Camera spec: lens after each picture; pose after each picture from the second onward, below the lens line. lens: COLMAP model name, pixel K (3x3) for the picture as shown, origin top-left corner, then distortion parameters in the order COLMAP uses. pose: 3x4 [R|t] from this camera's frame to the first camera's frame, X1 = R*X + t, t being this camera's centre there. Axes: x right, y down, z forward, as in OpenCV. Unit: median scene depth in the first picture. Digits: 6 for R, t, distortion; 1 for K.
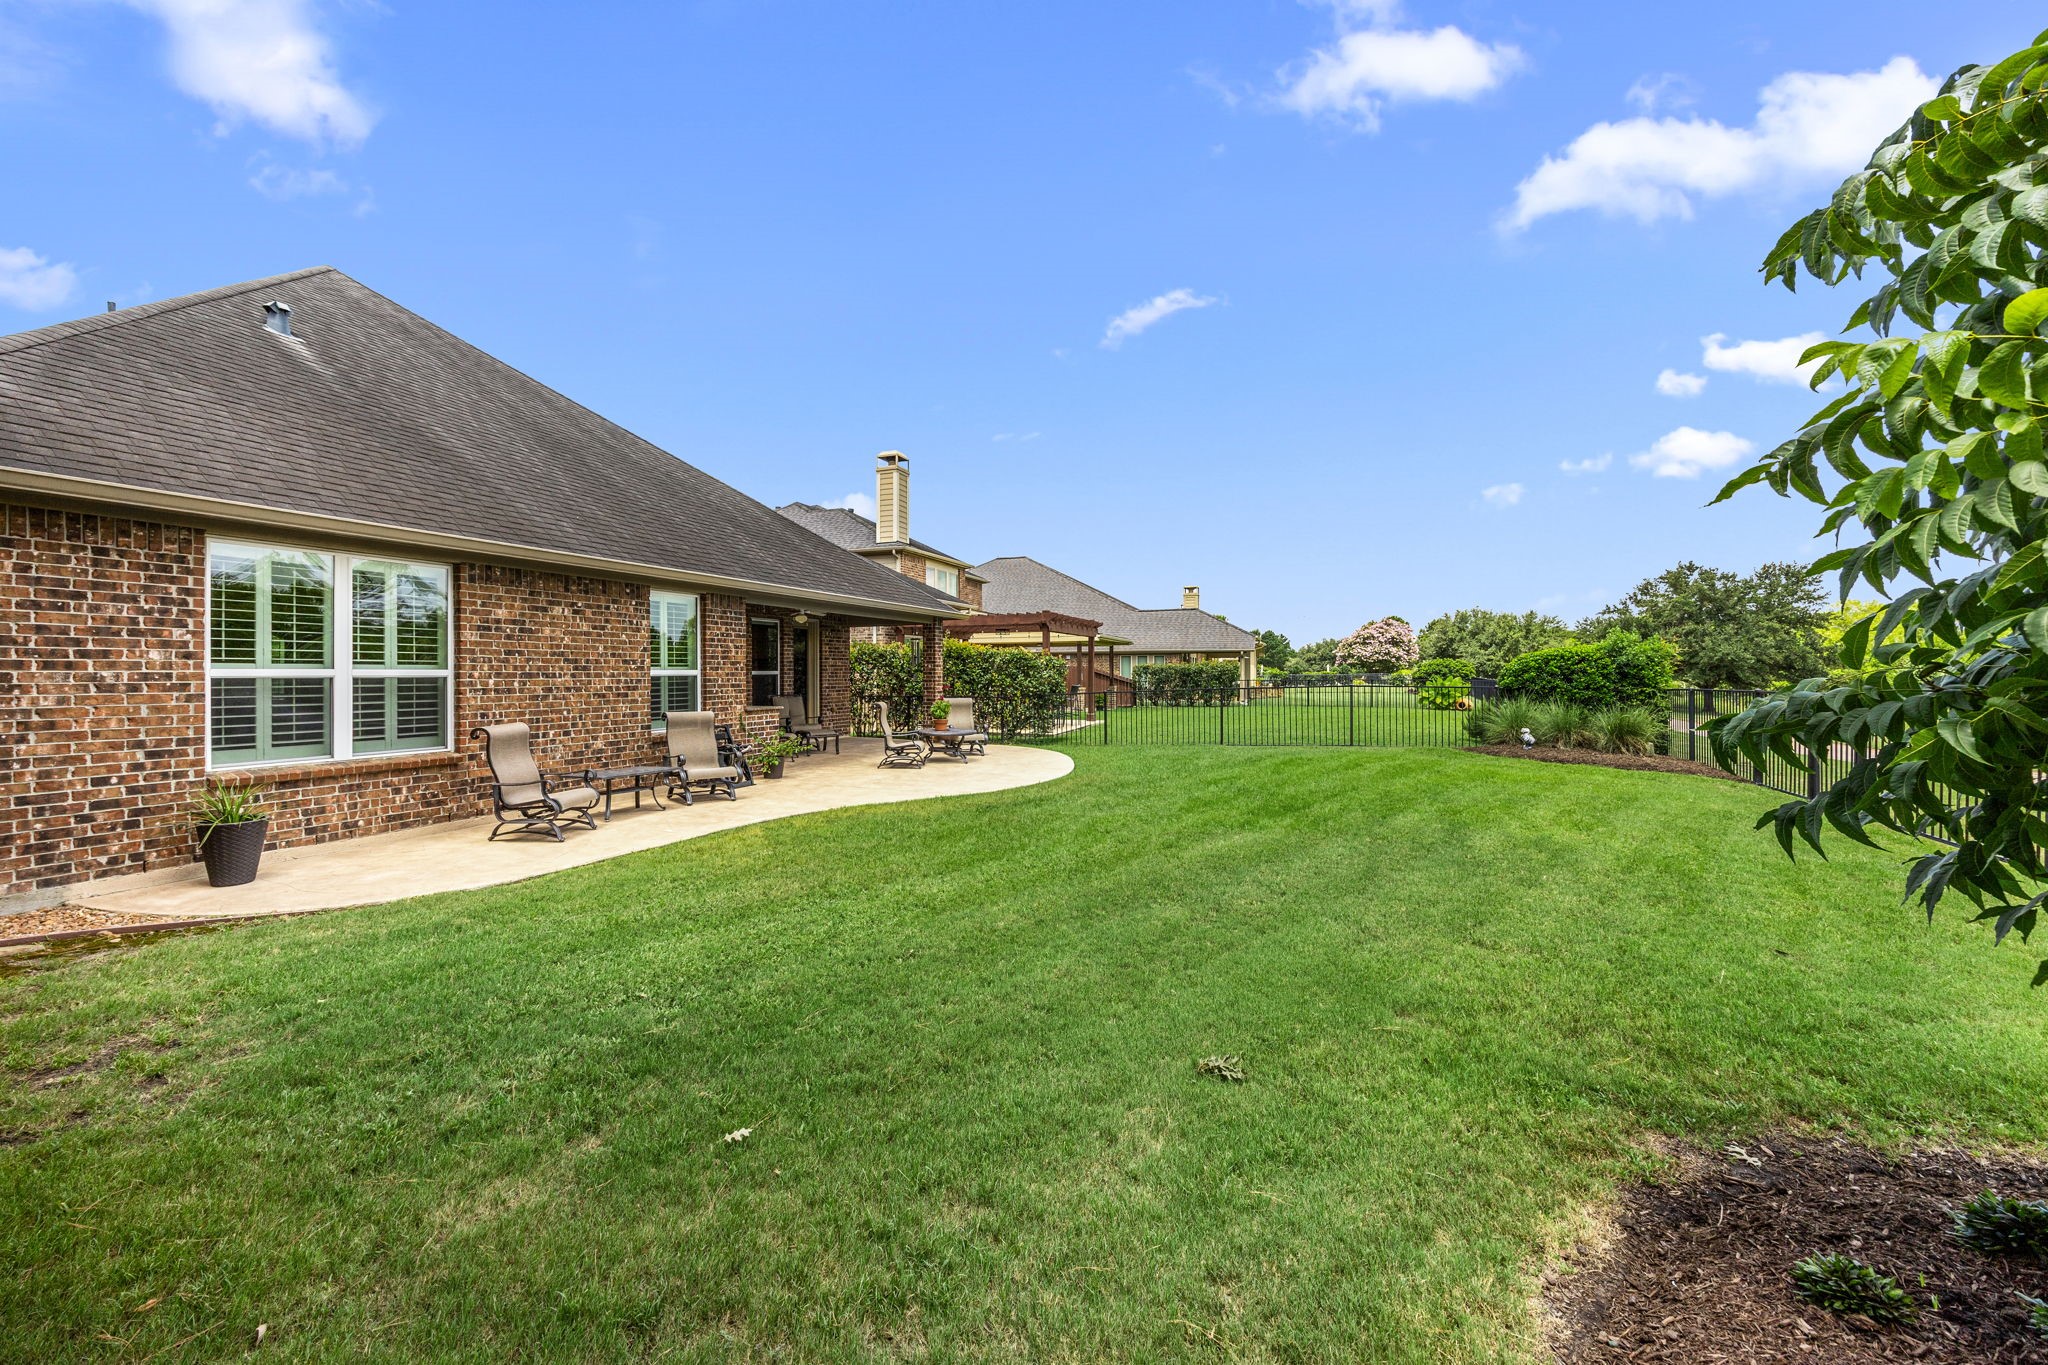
lens RADIAL K [[792.4, 0, 1028.9], [0, 792.4, 667.4], [0, 0, 1]] dist [-0.004901, -0.000137]
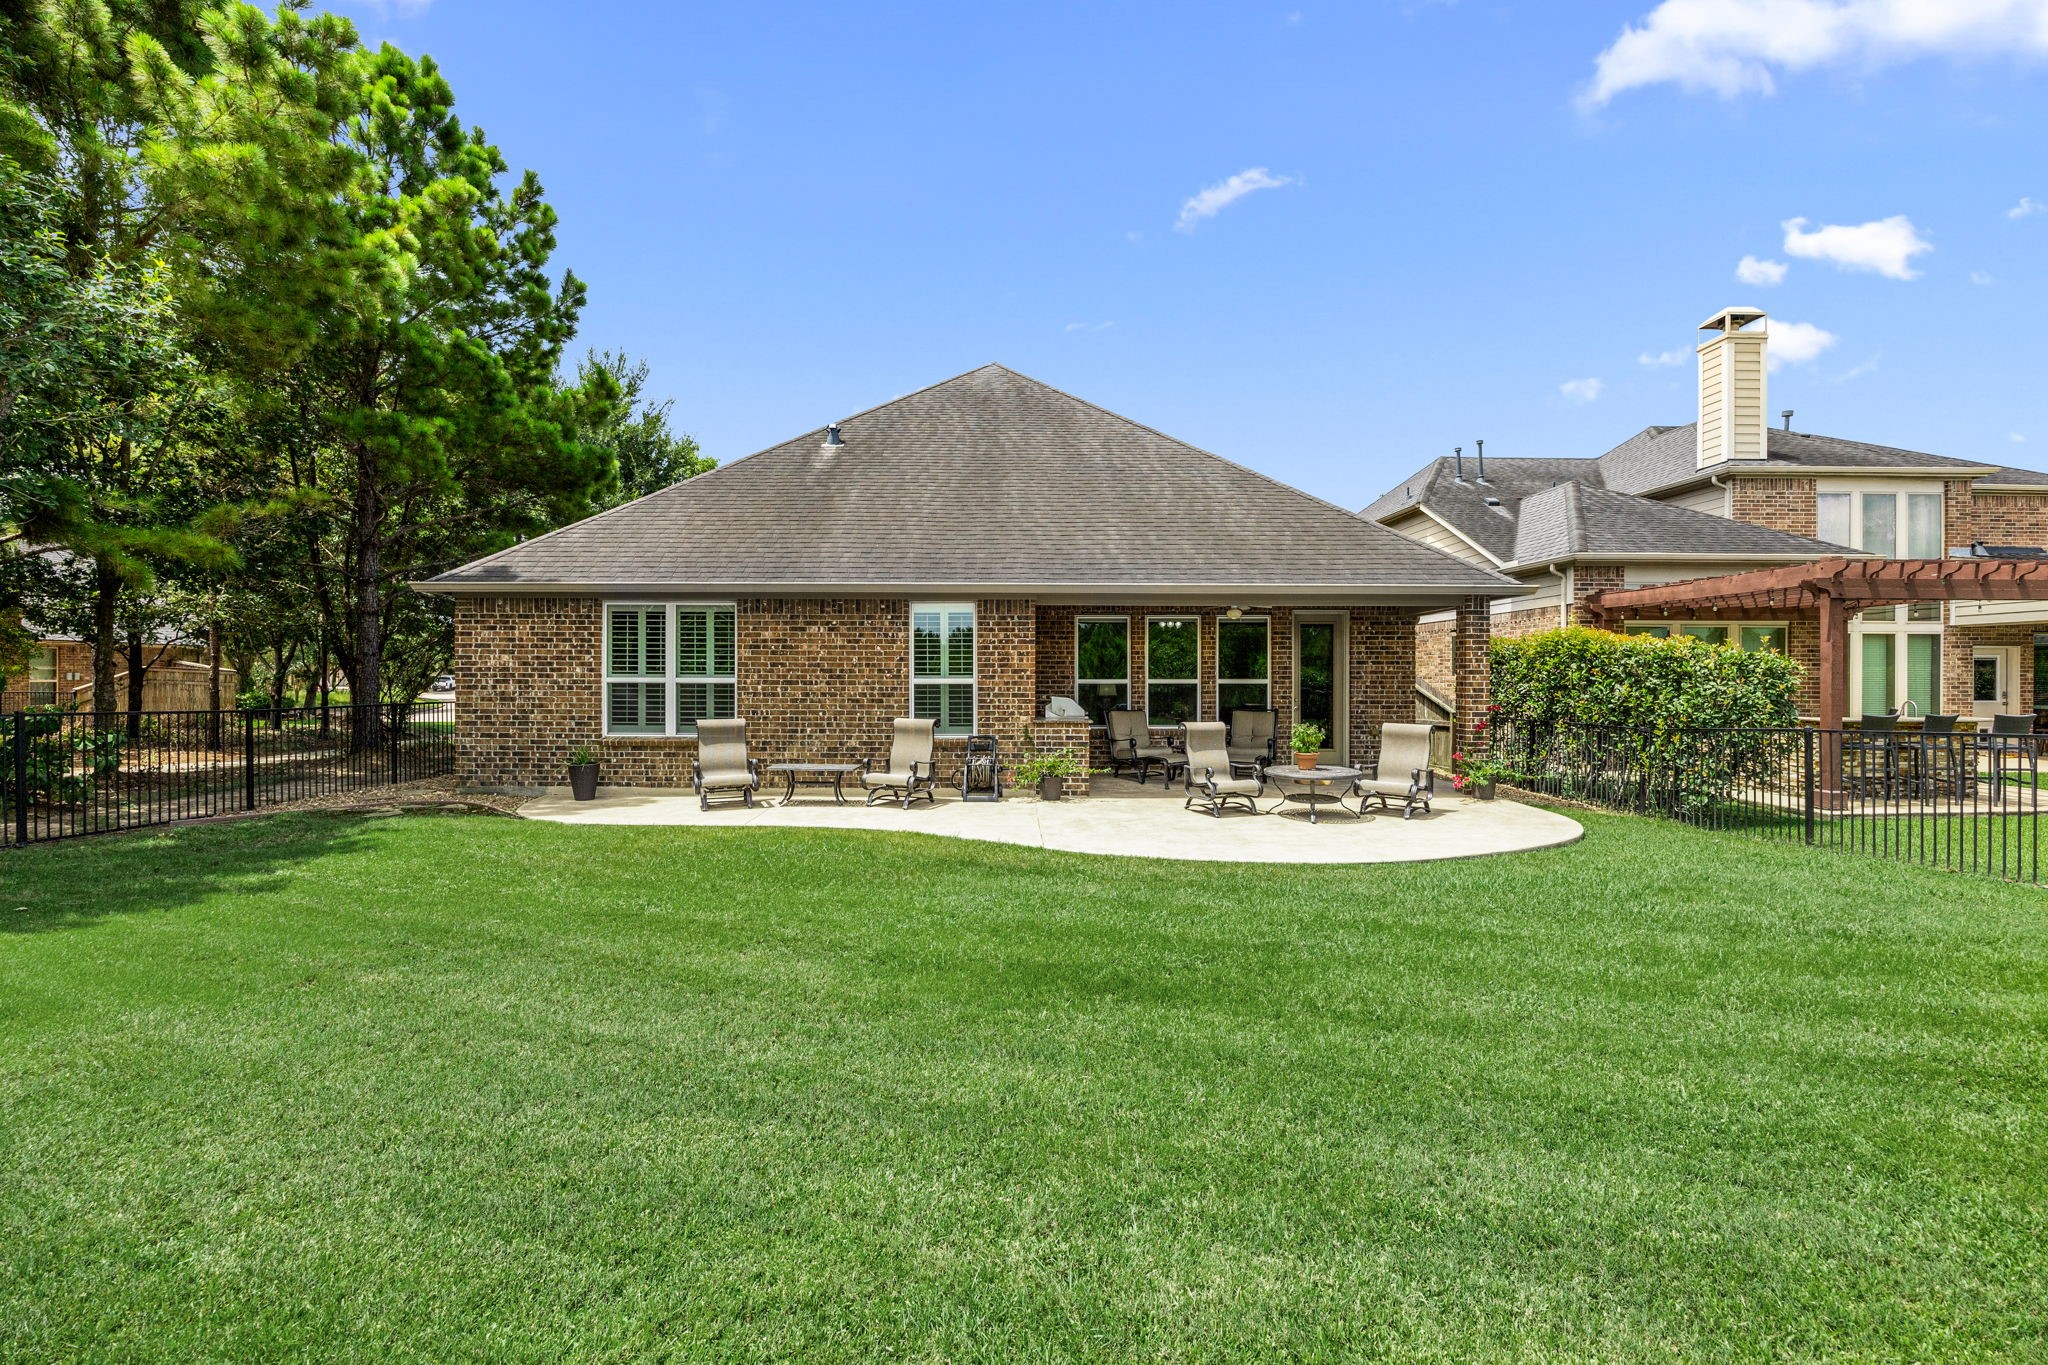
lens RADIAL K [[792.4, 0, 1028.9], [0, 792.4, 667.4], [0, 0, 1]] dist [-0.004901, -0.000137]
pose [[0.360908, -0.002373, -0.932598, 0.650993], [0.002116, 0.999996, -0.001725, -0.010472], [0.932599, -0.001351, 0.360912, 0.861360]]
